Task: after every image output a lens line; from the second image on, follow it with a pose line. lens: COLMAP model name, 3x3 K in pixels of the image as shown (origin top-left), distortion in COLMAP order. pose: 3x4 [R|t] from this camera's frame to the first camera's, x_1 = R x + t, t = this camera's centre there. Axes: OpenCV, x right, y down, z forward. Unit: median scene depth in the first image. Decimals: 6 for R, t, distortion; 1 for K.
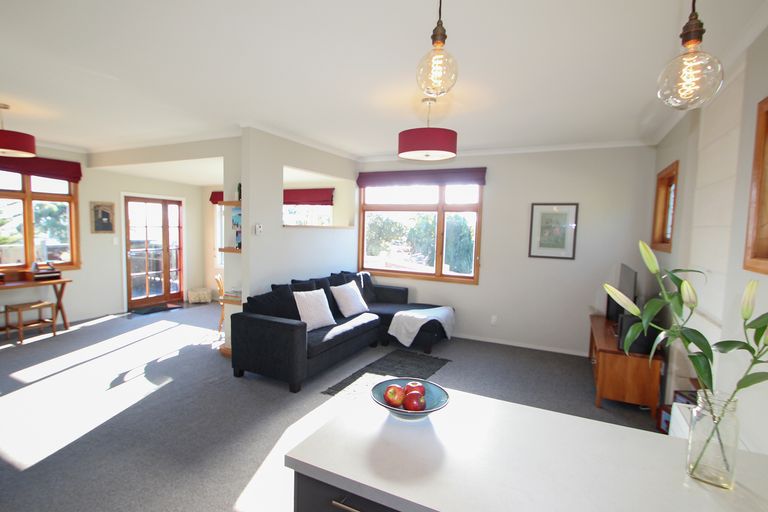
lens RADIAL K [[347.0, 0, 384.0], [0, 347.0, 256.0], [0, 0, 1]] dist [-0.011484, -0.000101]
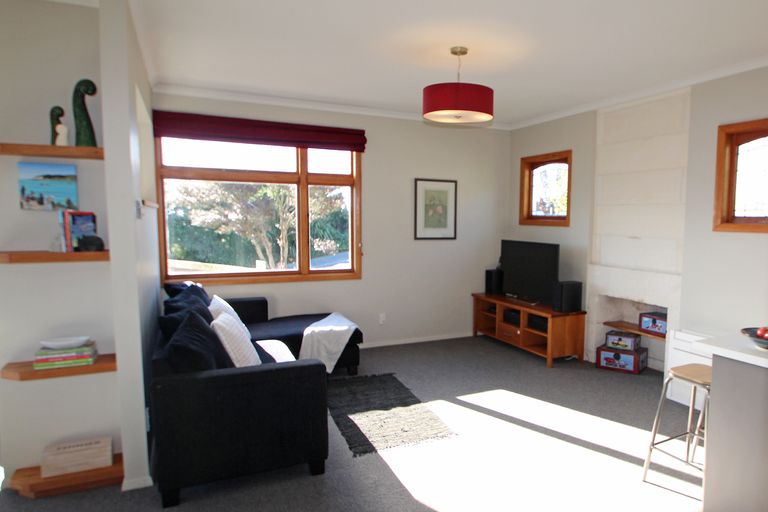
lens RADIAL K [[498.6, 0, 384.0], [0, 498.6, 256.0], [0, 0, 1]] dist [-0.006104, -0.001469]
pose [[0.640639, -0.074146, 0.764254, -0.625938], [0.066529, 0.996944, 0.040952, -0.012826], [-0.764955, 0.024609, 0.643614, 0.255438]]
